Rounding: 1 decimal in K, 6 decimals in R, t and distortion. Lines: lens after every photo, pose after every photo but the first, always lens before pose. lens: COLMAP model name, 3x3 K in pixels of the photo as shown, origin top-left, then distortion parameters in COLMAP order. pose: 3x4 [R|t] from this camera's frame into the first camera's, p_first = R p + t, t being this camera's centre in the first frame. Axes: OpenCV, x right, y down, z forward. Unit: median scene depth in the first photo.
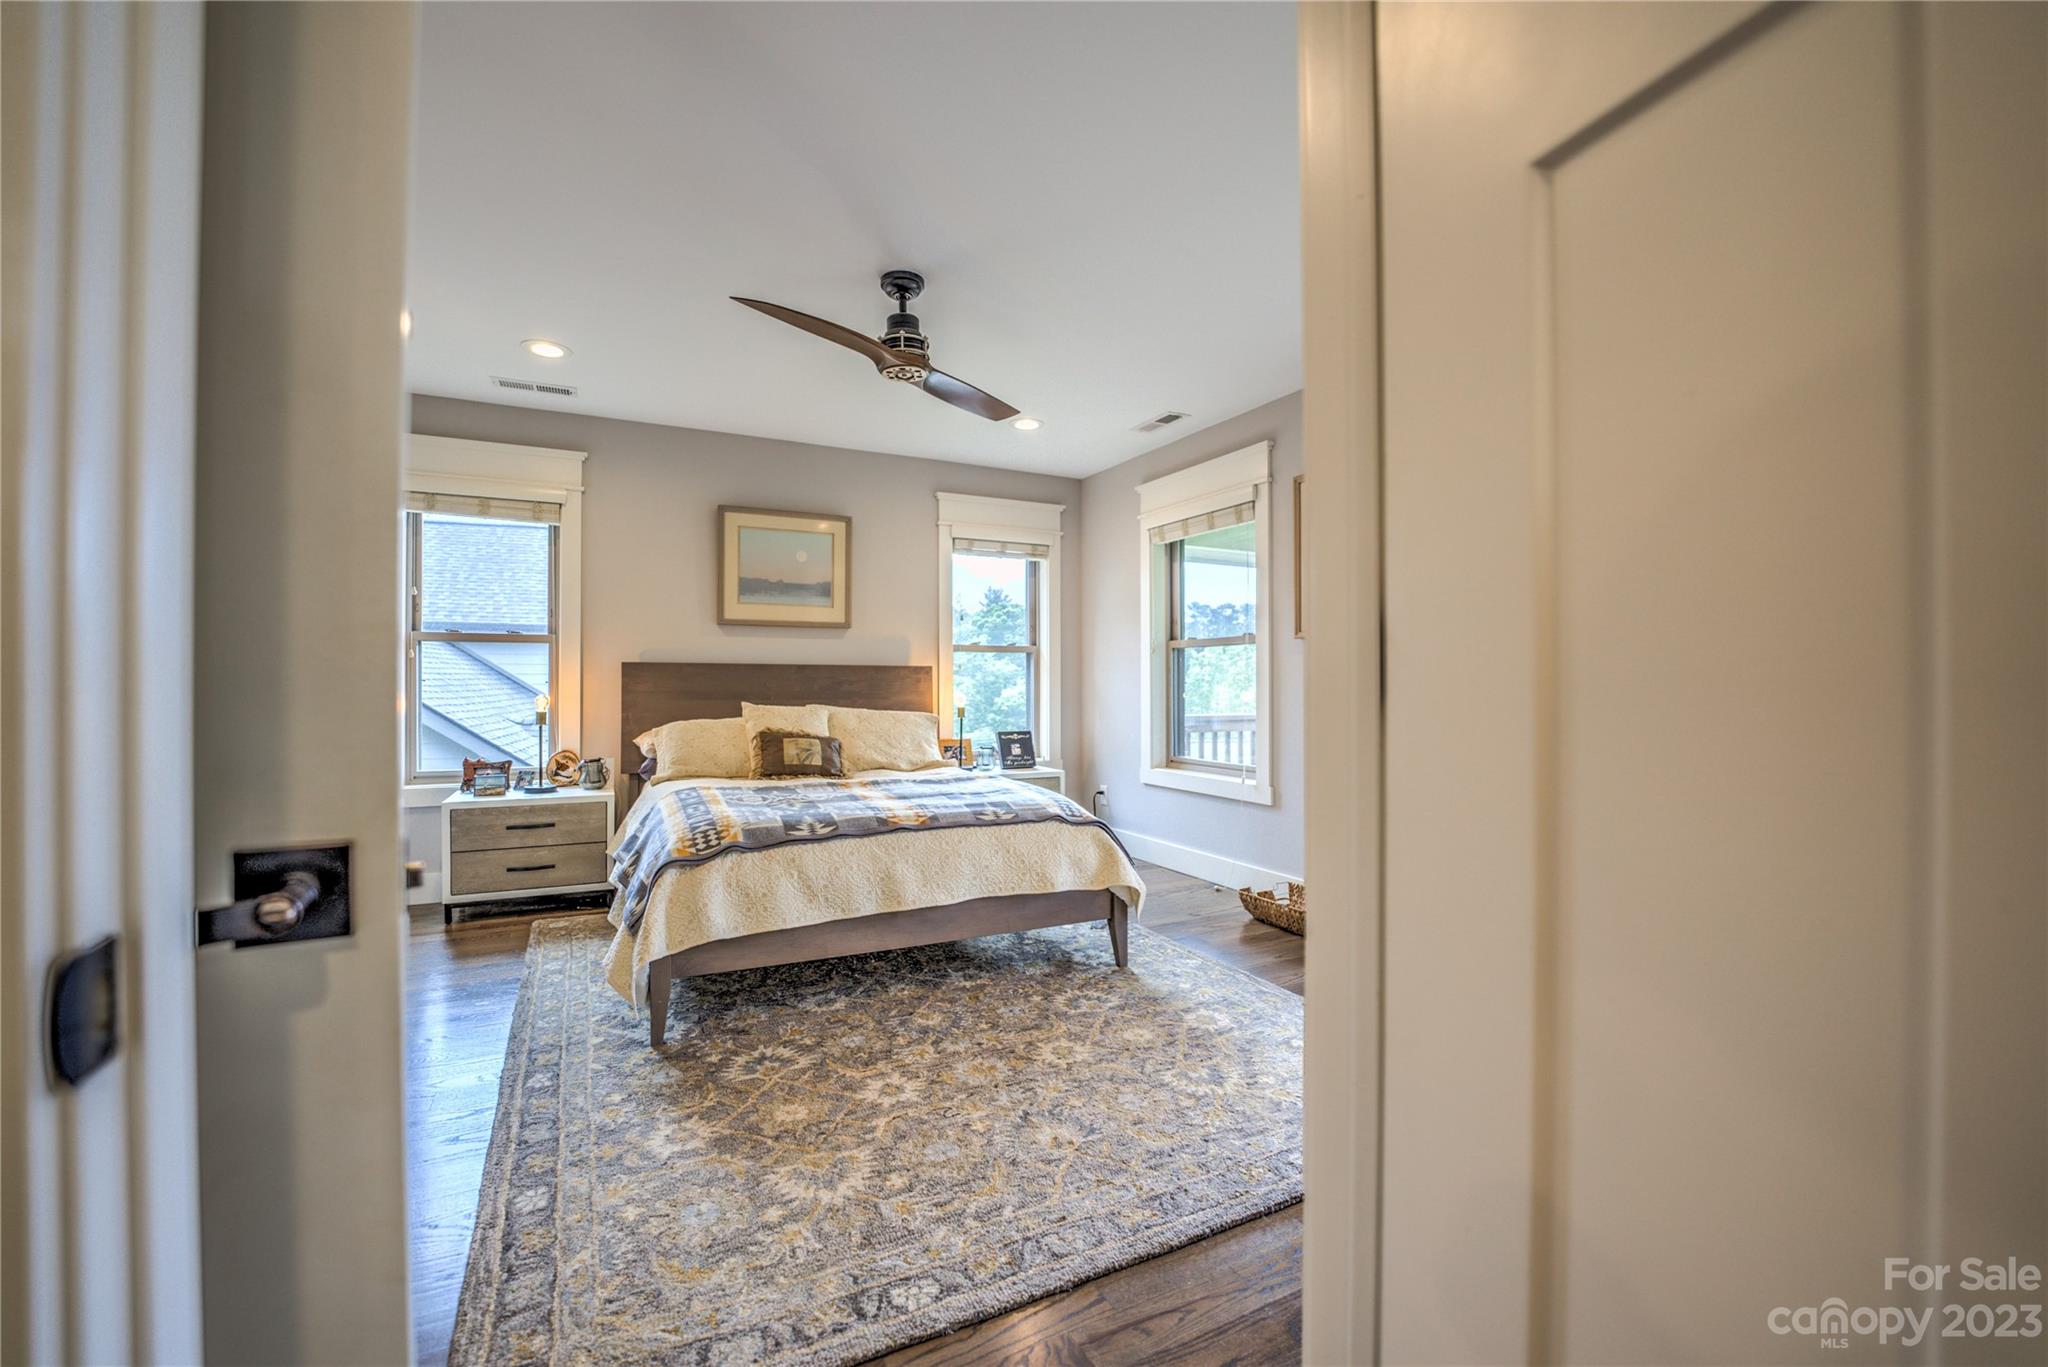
lens RADIAL K [[843.2, 0, 1002.5], [0, 843.2, 699.9], [0, 0, 1]] dist [-0.026914, 0.002468]
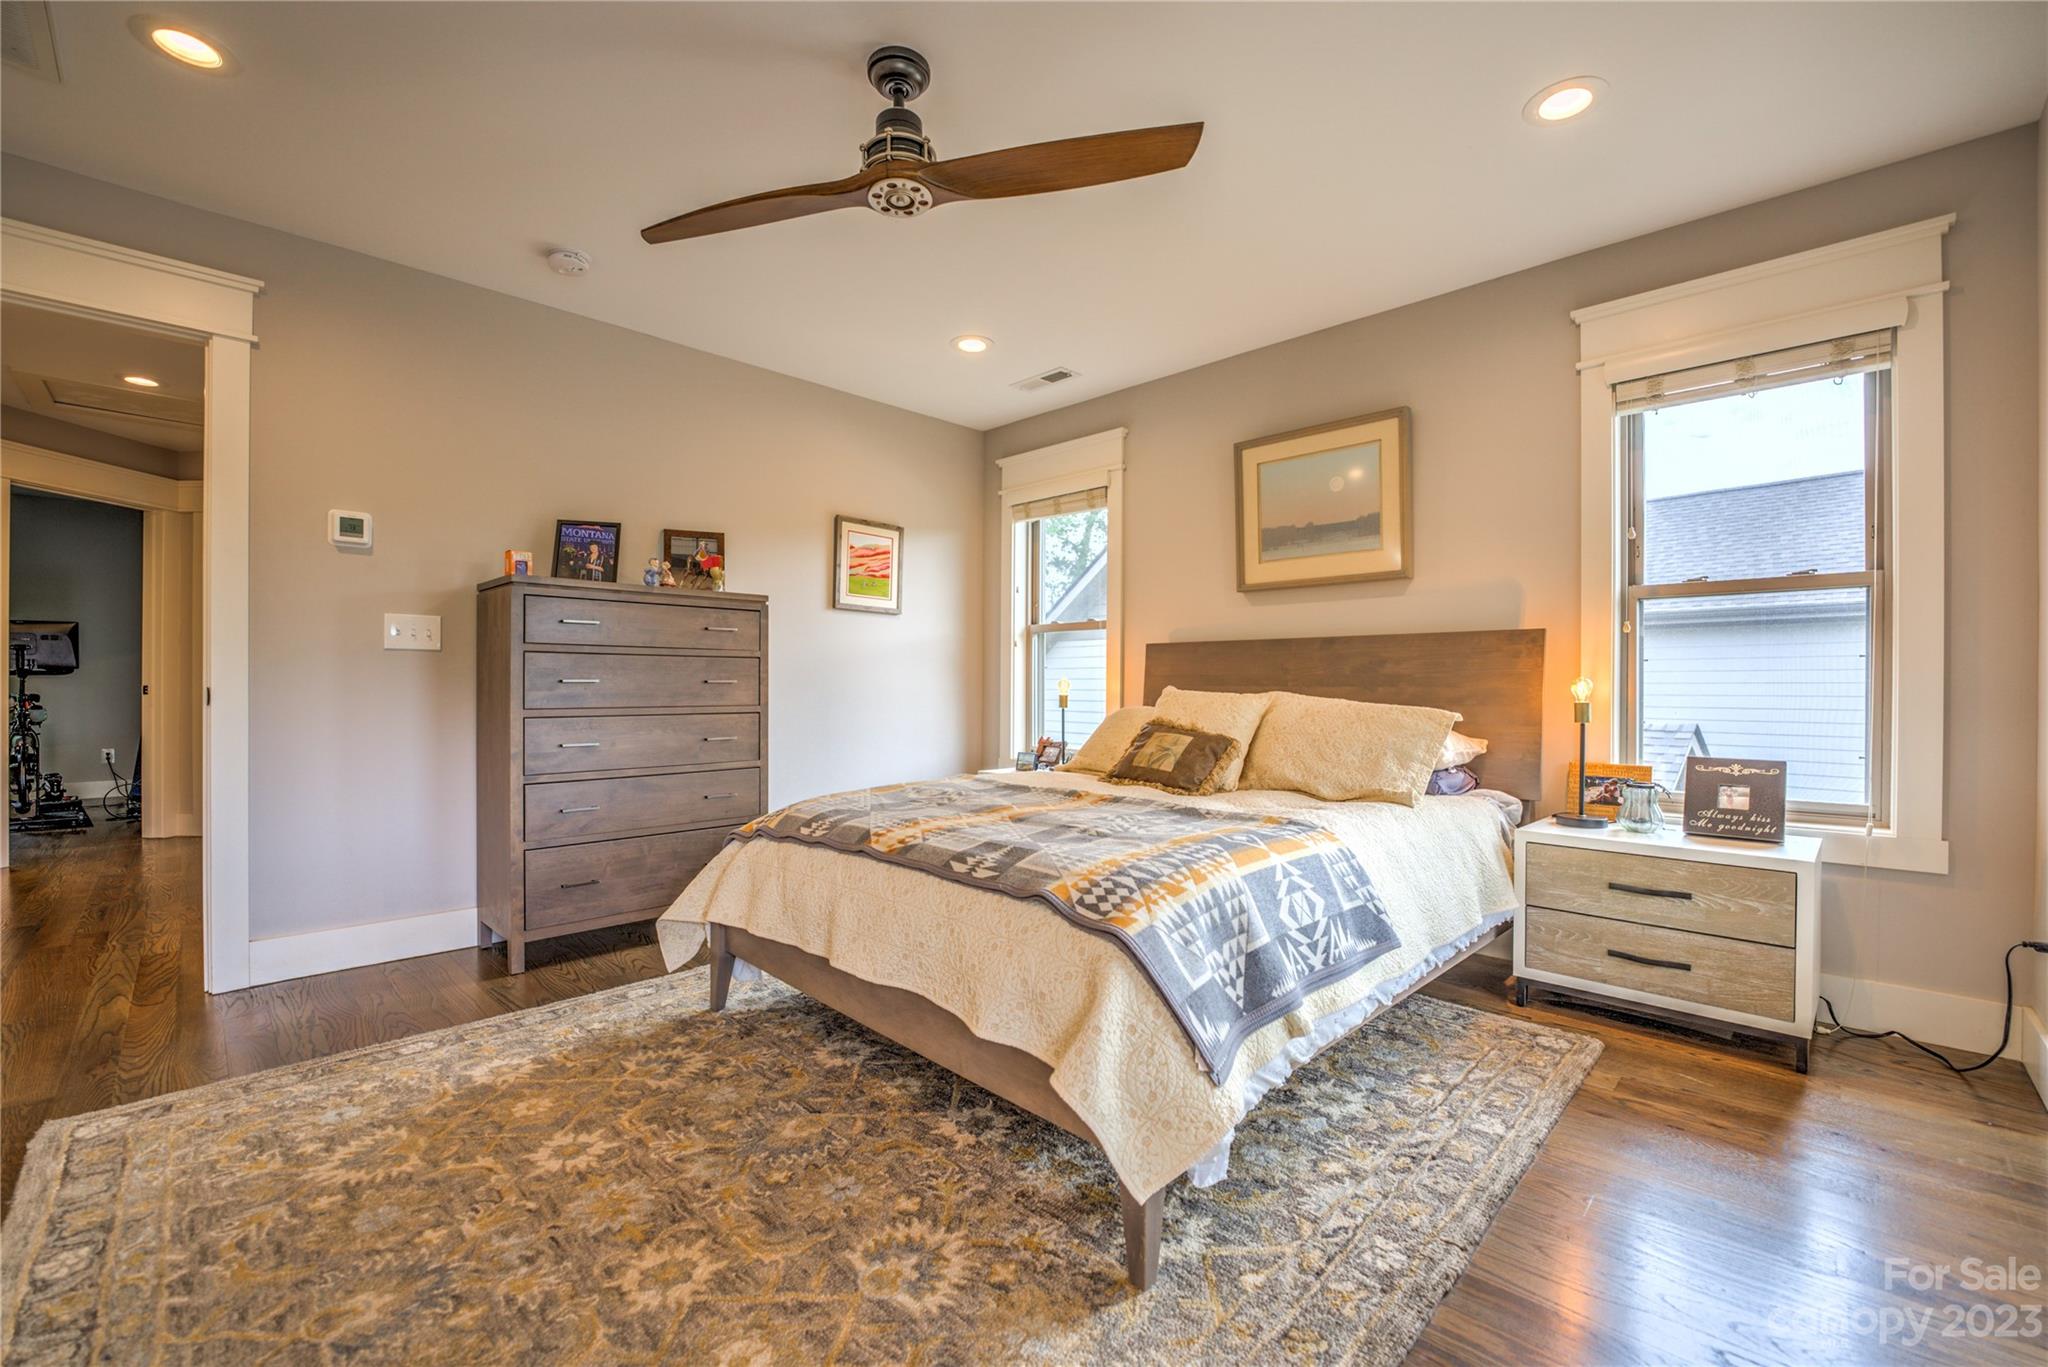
lens RADIAL K [[843.2, 0, 1050.8], [0, 843.2, 700.1], [0, 0, 1]] dist [-0.026914, 0.002468]
pose [[0.330440, 0.018308, -0.943650, 0.458468], [-0.019961, 0.999724, 0.012406, 0.009445], [0.943616, 0.014736, 0.330714, 0.702873]]
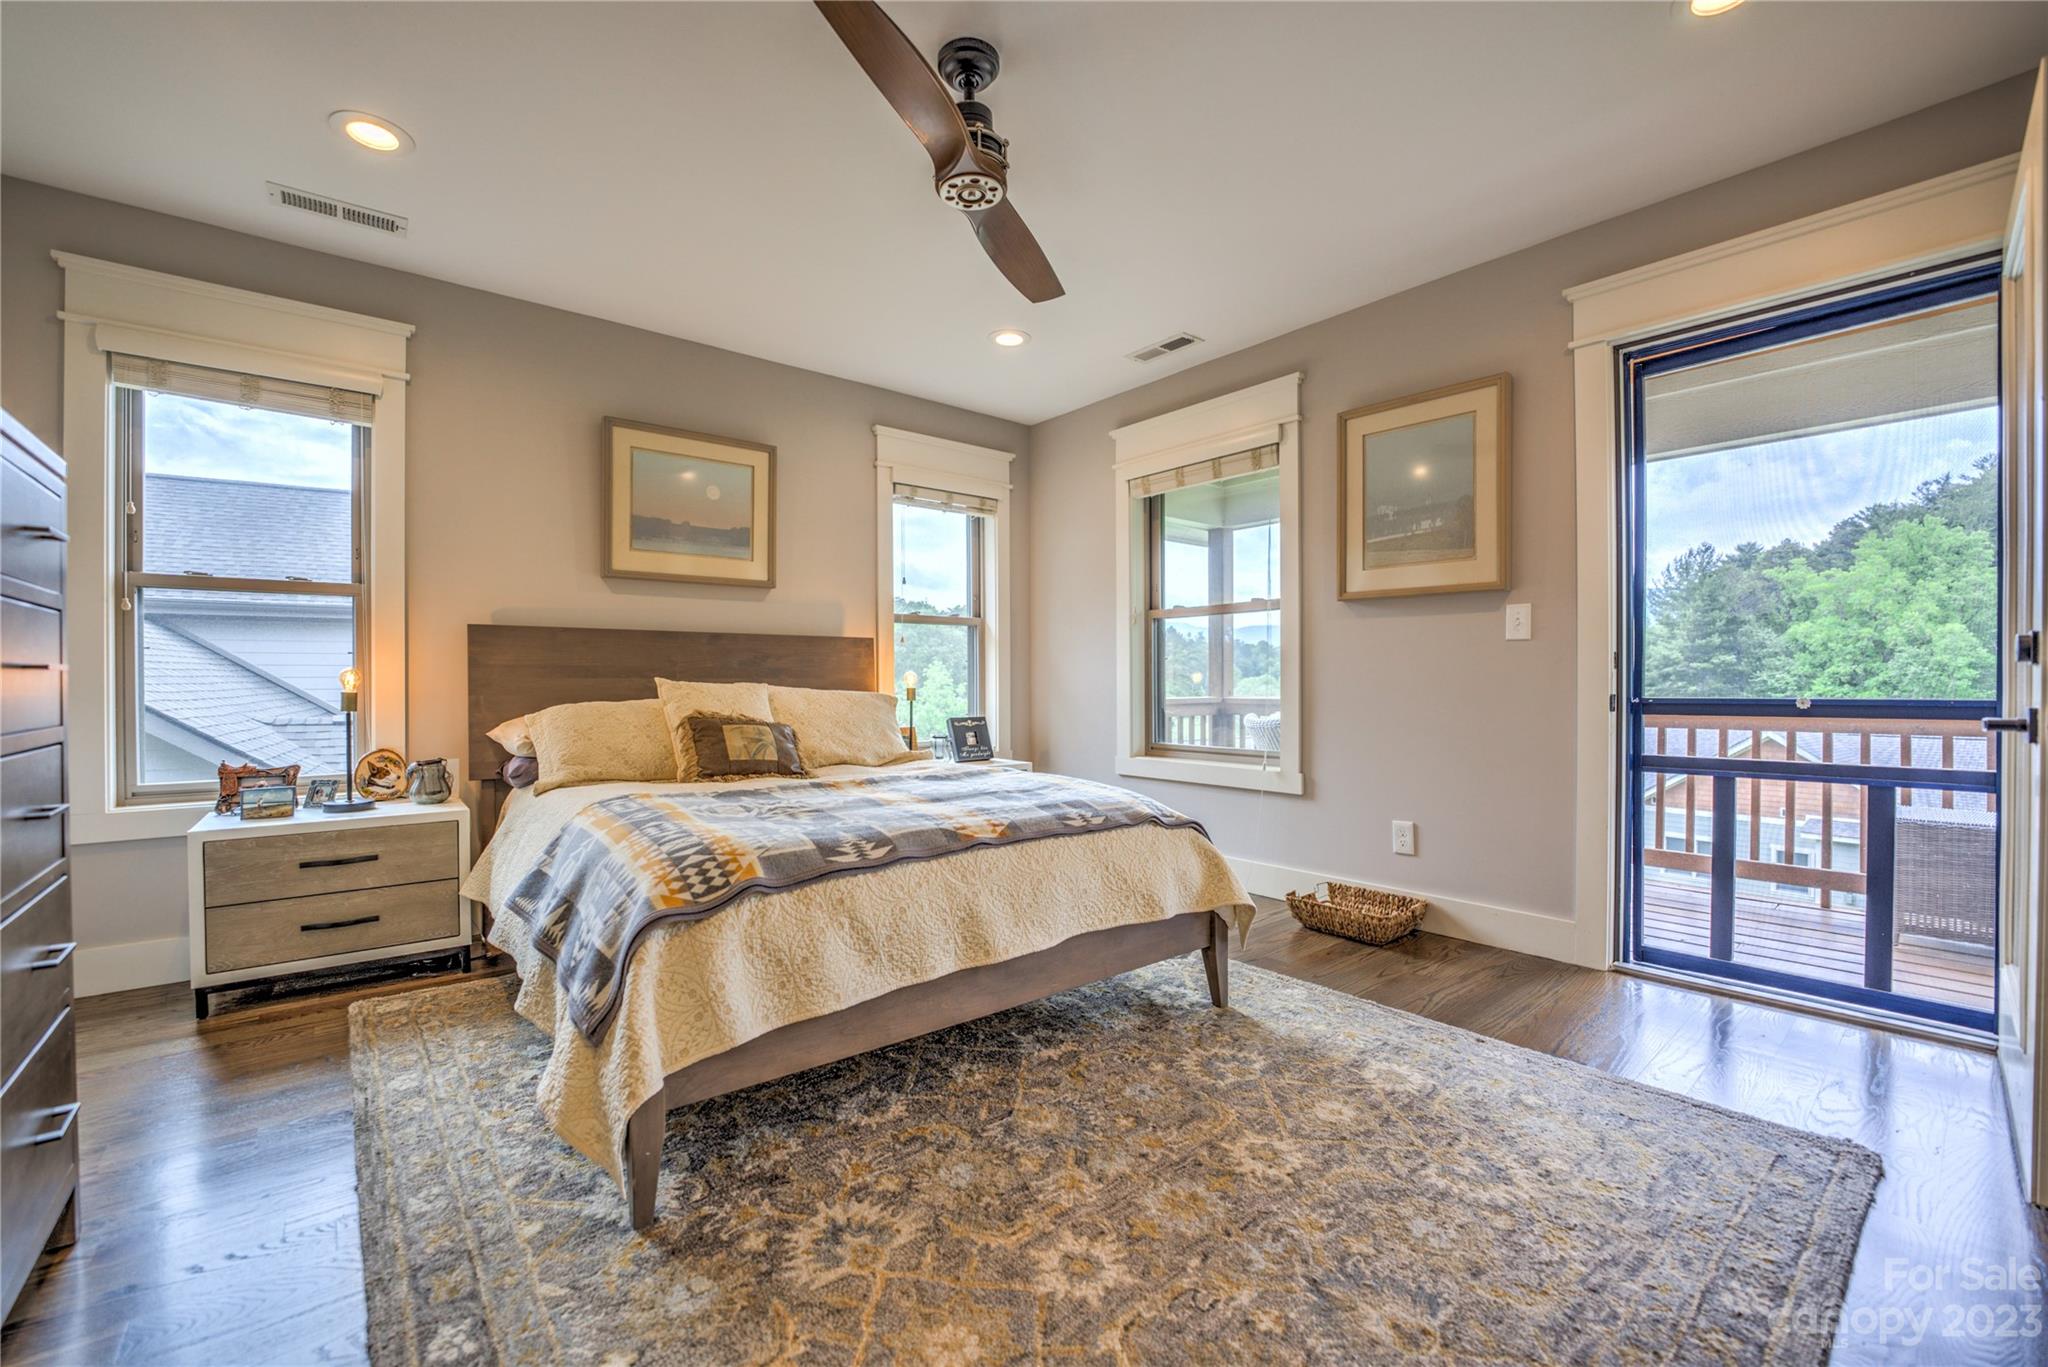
lens RADIAL K [[843.2, 0, 995.0], [0, 843.2, 702.5], [0, 0, 1]] dist [-0.026914, 0.002468]
pose [[0.977843, -0.010285, 0.209087, -0.193321], [0.009003, 0.999934, 0.007082, 0.024192], [-0.209146, -0.005043, 0.977871, 0.246474]]
